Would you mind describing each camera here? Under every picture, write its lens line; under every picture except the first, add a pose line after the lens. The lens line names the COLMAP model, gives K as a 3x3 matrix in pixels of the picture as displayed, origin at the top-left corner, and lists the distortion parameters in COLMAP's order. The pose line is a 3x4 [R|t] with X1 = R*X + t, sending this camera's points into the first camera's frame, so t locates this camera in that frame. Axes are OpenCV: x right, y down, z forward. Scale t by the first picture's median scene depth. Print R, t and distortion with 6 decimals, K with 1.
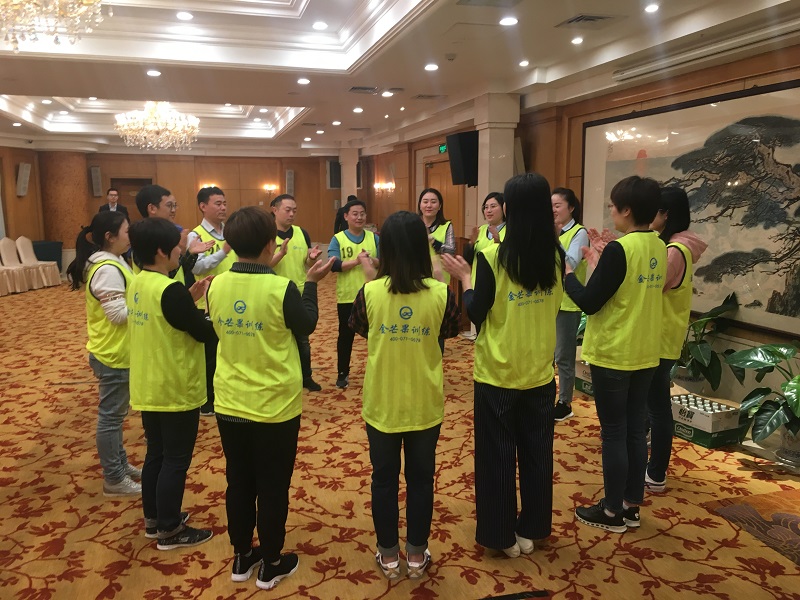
lens RADIAL K [[676.6, 0, 401.5], [0, 676.6, 299.9], [0, 0, 1]] dist [0.061946, -0.047591]
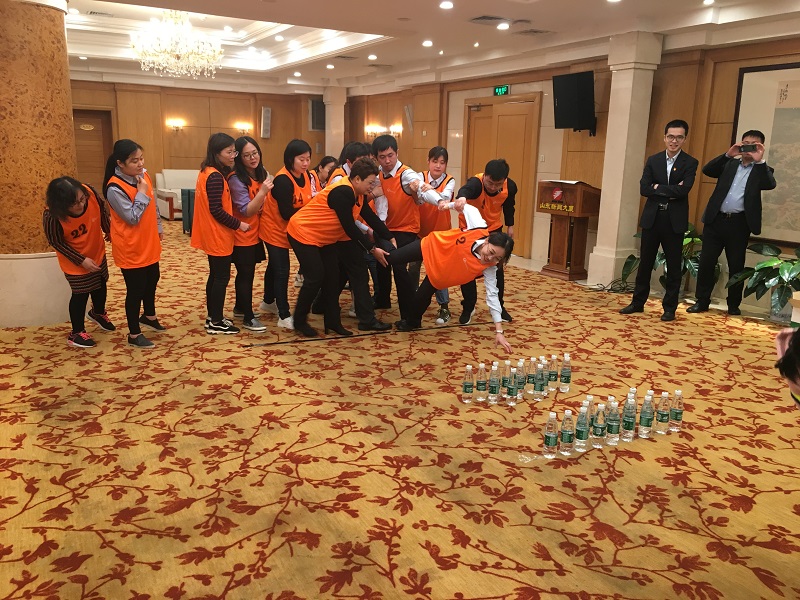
lens RADIAL K [[676.6, 0, 400.2], [0, 676.6, 297.9], [0, 0, 1]] dist [0.061946, -0.047591]
pose [[0.975765, -0.017143, 0.218150, -0.438584], [0.002324, 0.997682, 0.068008, 0.004631], [-0.218810, -0.065853, 0.973543, 0.116210]]
